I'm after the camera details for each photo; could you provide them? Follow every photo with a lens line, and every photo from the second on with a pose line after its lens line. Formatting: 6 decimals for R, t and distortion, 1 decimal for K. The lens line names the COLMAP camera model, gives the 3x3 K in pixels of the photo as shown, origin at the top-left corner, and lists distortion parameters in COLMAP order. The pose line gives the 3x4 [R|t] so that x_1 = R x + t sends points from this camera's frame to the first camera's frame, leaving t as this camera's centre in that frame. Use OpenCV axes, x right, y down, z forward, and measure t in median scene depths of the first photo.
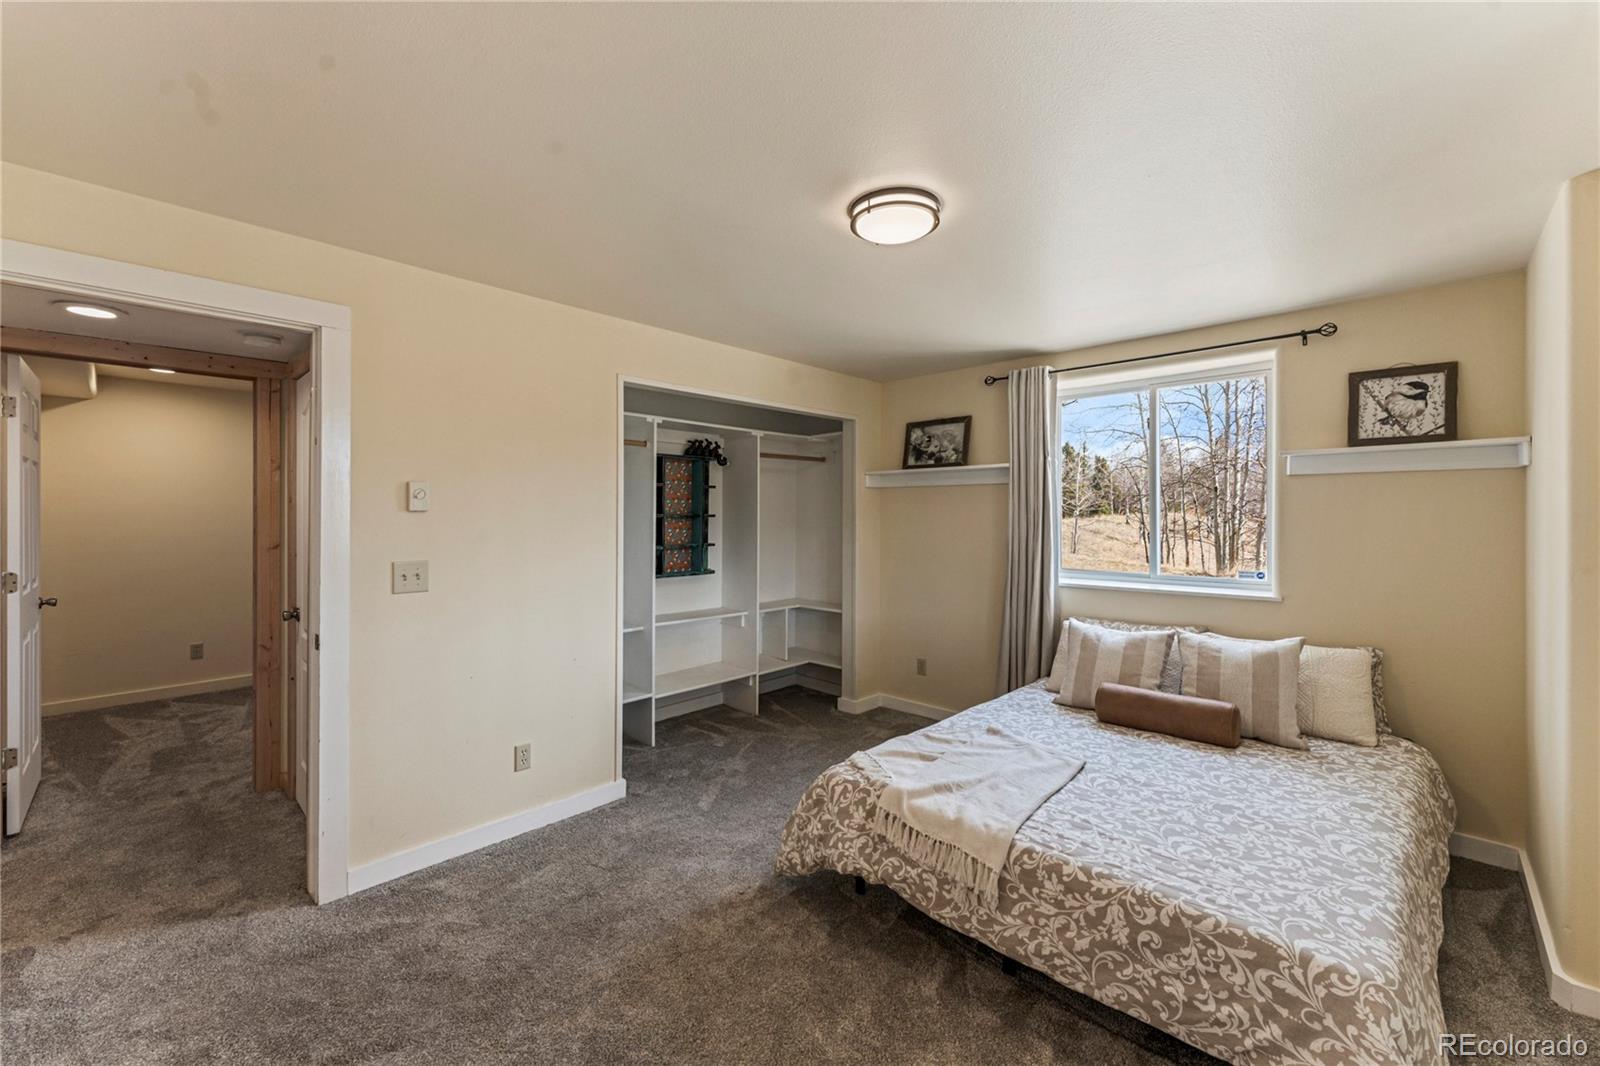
lens RADIAL K [[640.9, 0, 796.2], [0, 640.9, 529.8], [0, 0, 1]] dist [0.001476, -0.000195]
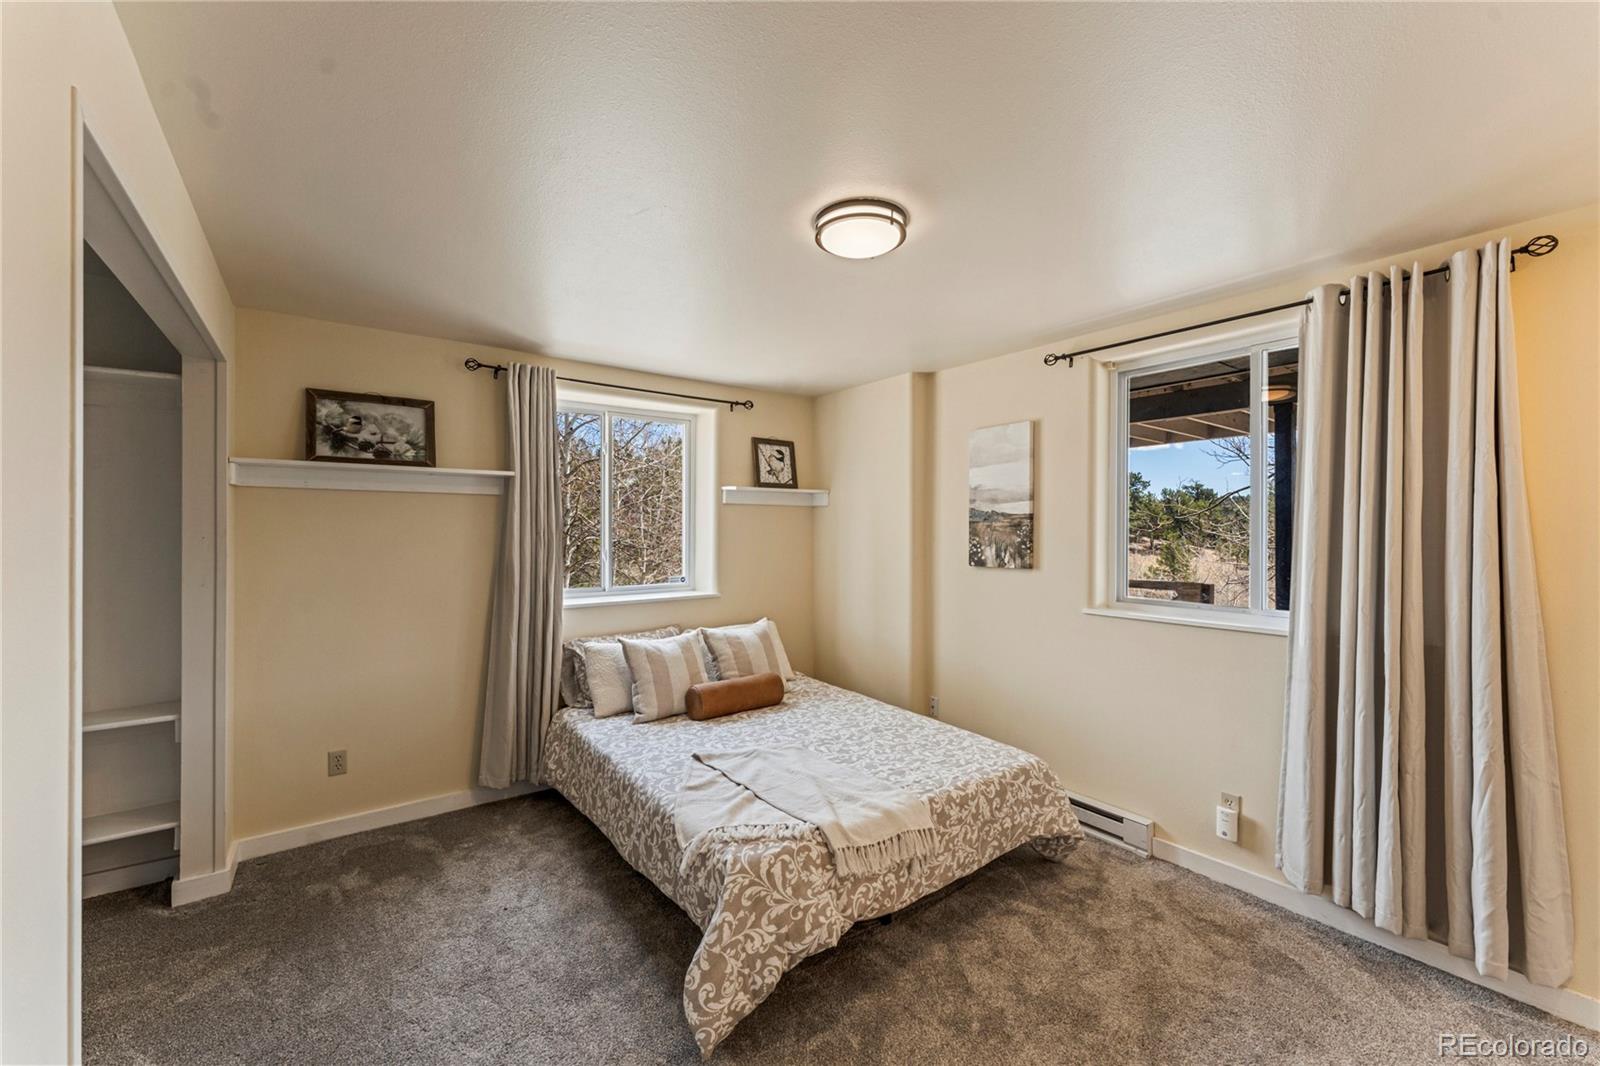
lens RADIAL K [[640.9, 0, 796.2], [0, 640.9, 529.8], [0, 0, 1]] dist [0.001476, -0.000195]
pose [[0.159310, -0.003287, 0.987223, -0.651013], [0.017780, 0.999842, 0.000460, -0.030209], [-0.987069, 0.017479, 0.159343, 0.727115]]
